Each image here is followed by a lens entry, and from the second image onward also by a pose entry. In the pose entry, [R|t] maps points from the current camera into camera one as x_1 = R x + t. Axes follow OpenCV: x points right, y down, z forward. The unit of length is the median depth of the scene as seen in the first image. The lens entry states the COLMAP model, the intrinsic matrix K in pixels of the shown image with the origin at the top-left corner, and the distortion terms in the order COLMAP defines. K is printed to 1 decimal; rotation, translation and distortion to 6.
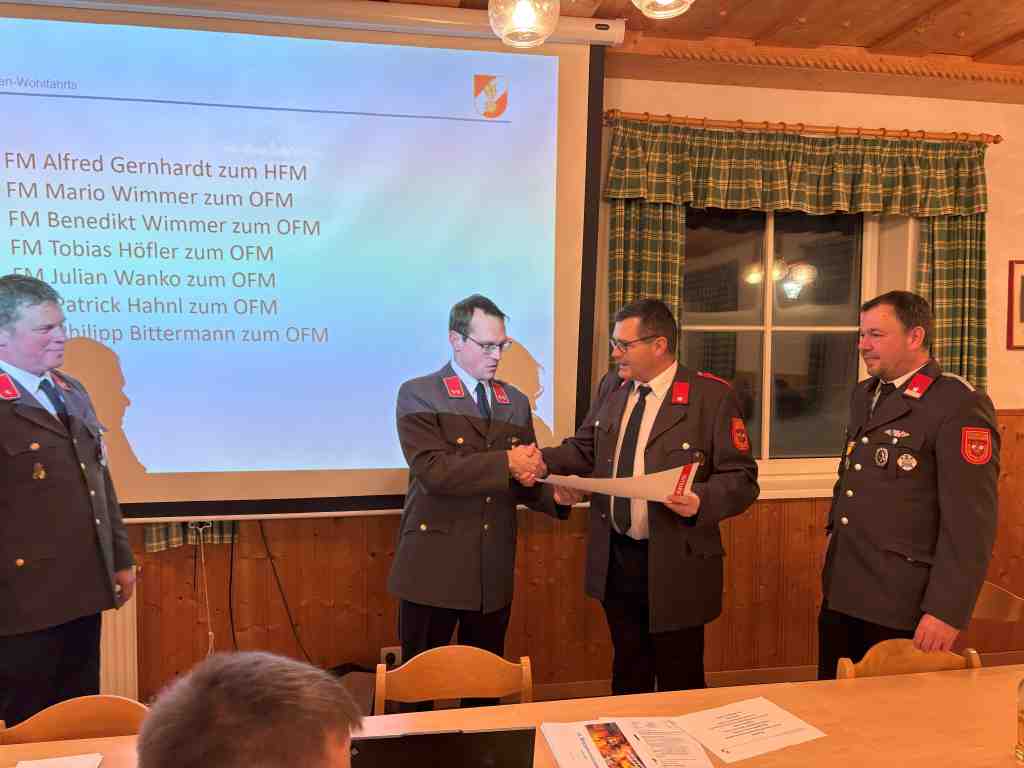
lens RADIAL K [[785.2, 0, 507.6], [0, 785.2, 385.4], [0, 0, 1]] dist [0.008700, 0.021799]
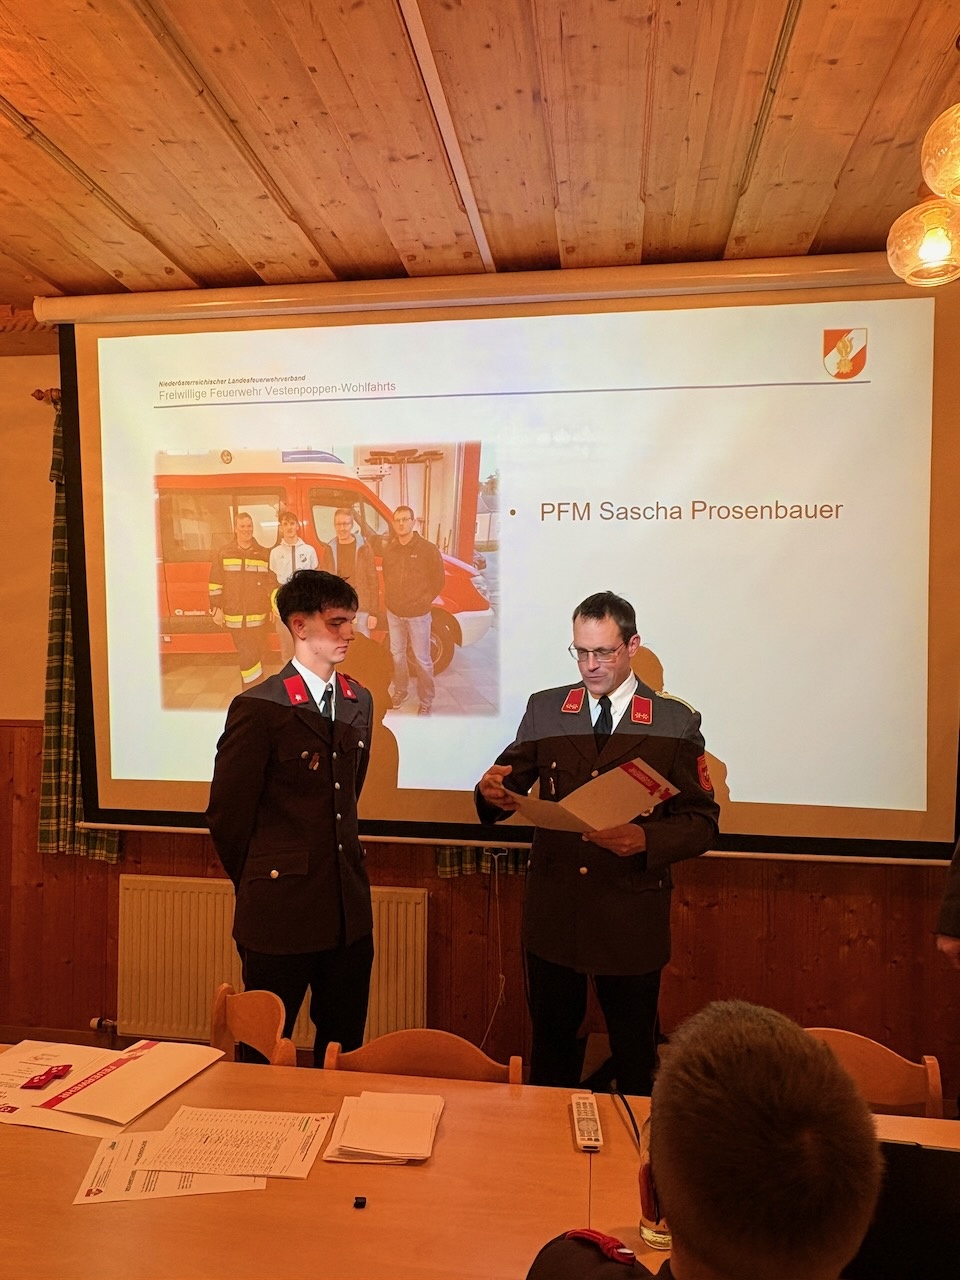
lens RADIAL K [[907.3, 0, 467.6], [0, 907.3, 635.2], [0, 0, 1]] dist [0.001673, 0.008622]
pose [[0.947513, 0.000055, -0.319718, -0.081055], [-0.023115, 0.997395, -0.068330, 0.002010], [0.318881, 0.072133, 0.945046, -0.007153]]
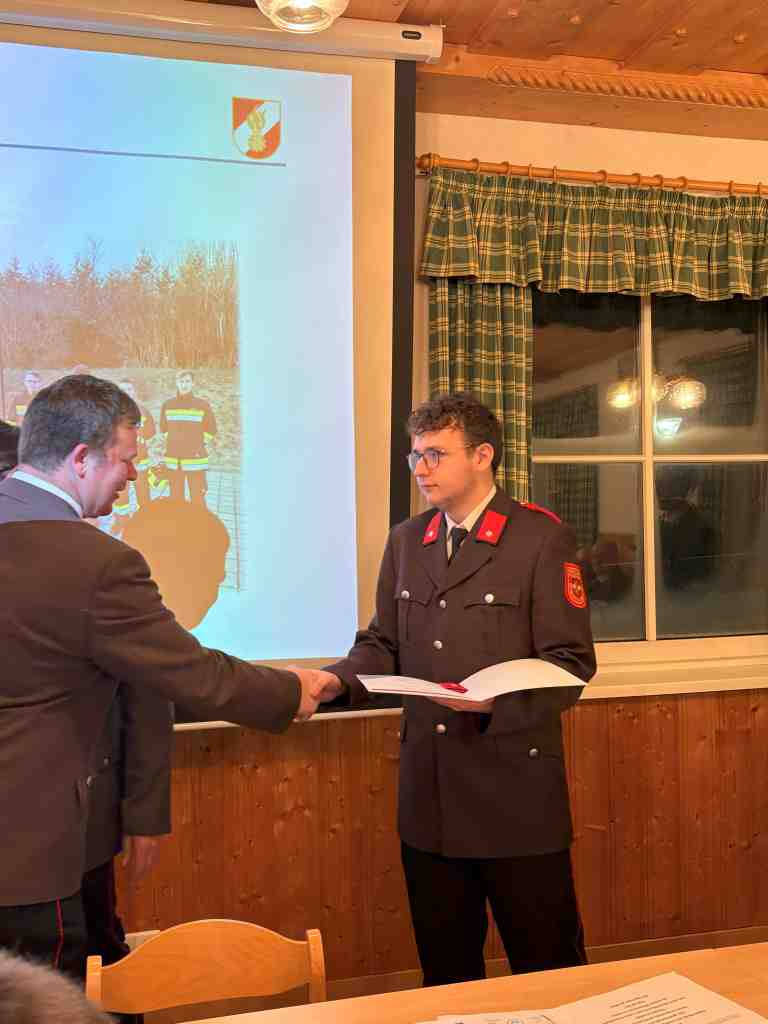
lens RADIAL K [[1063.7, 0, 373.1], [0, 1063.7, 515.6], [0, 0, 1]] dist [0.006518, 0.000000]
pose [[0.996539, -0.020933, 0.080452, -0.001326], [0.025011, 0.998436, -0.050009, 0.025067], [-0.079279, 0.051848, 0.995503, 0.053897]]
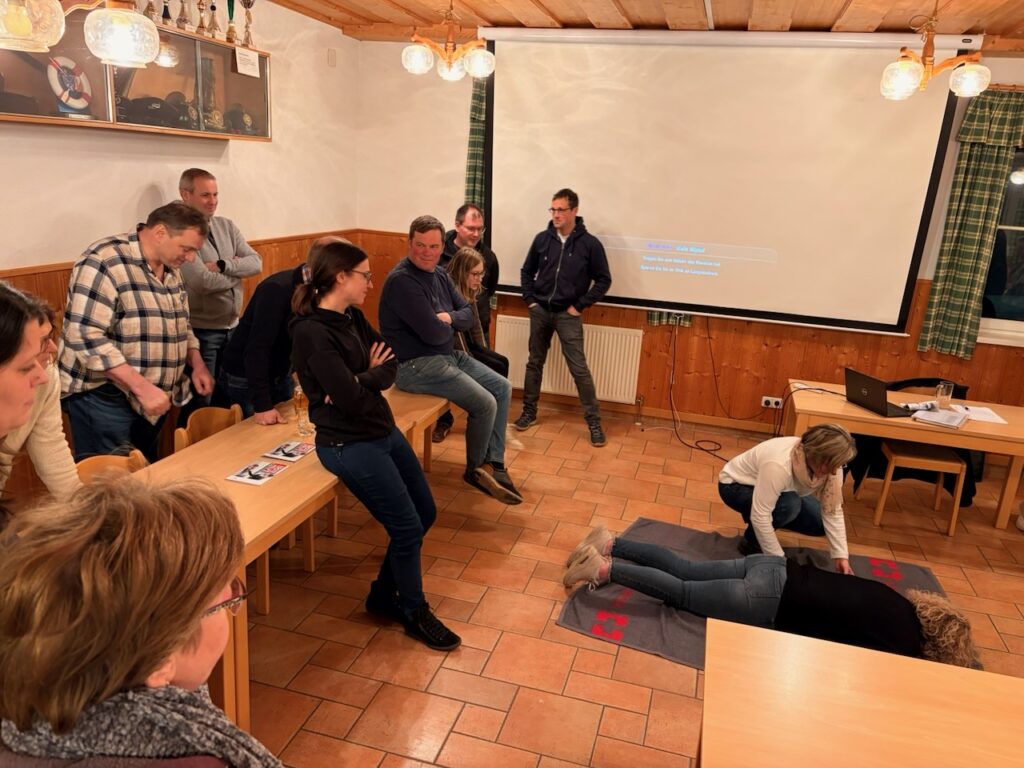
lens RADIAL K [[792.6, 0, 501.2], [0, 792.6, 390.5], [0, 0, 1]] dist [0.039428, -0.049472]
pose [[0.894336, 0.166163, -0.415394, 0.057145], [-0.083459, 0.974137, 0.209982, -0.013898], [0.439542, -0.153126, 0.885073, -0.863461]]
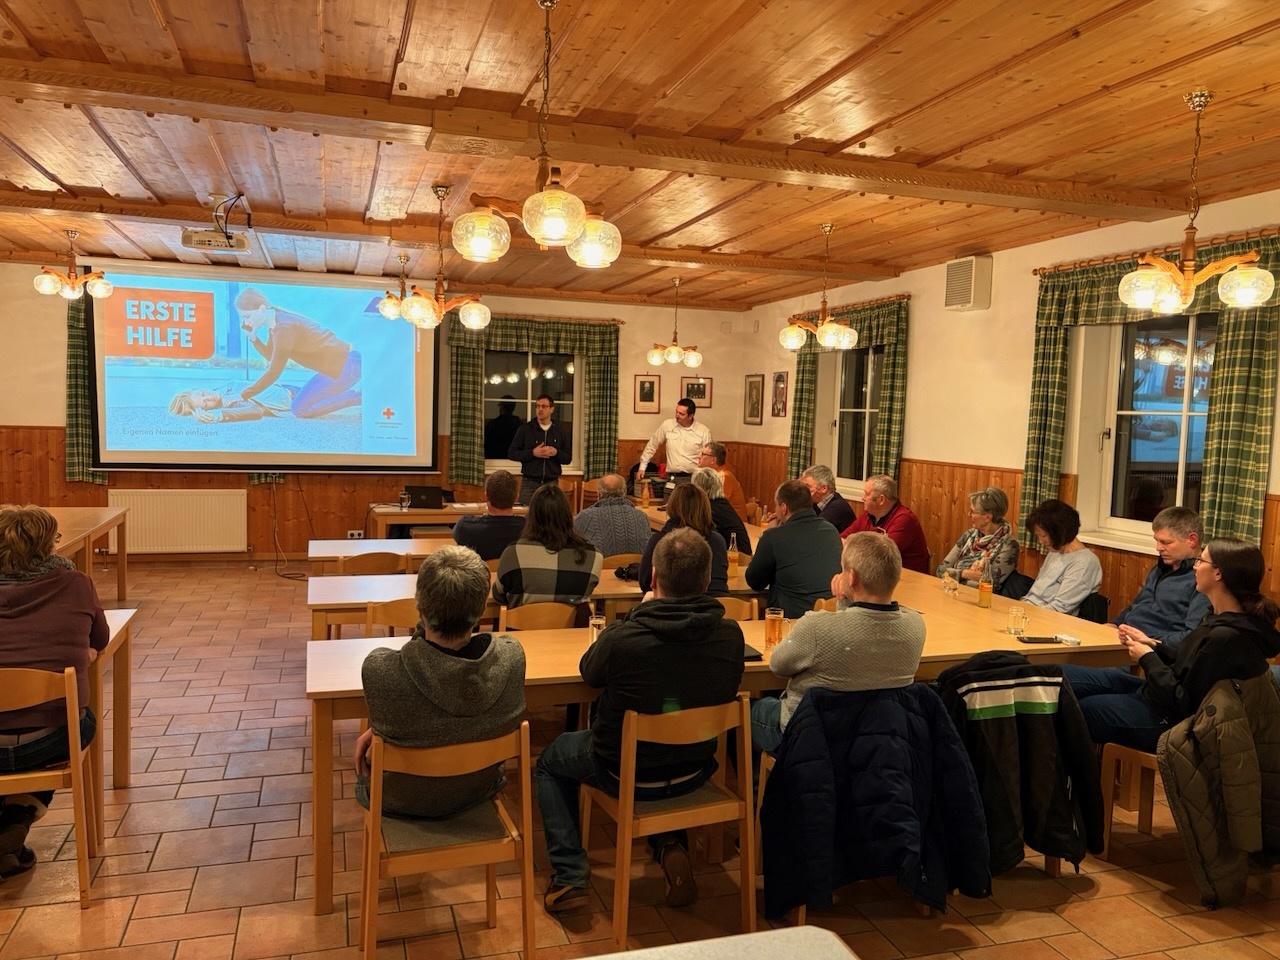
lens RADIAL K [[990.7, 0, 647.6], [0, 990.7, 481.9], [0, 0, 1]] dist [0.039428, -0.049472]
pose [[0.991006, 0.014410, 0.133038, 0.329882], [-0.016681, 0.999733, 0.015969, 0.120025], [-0.132773, -0.018044, 0.990982, -2.070887]]
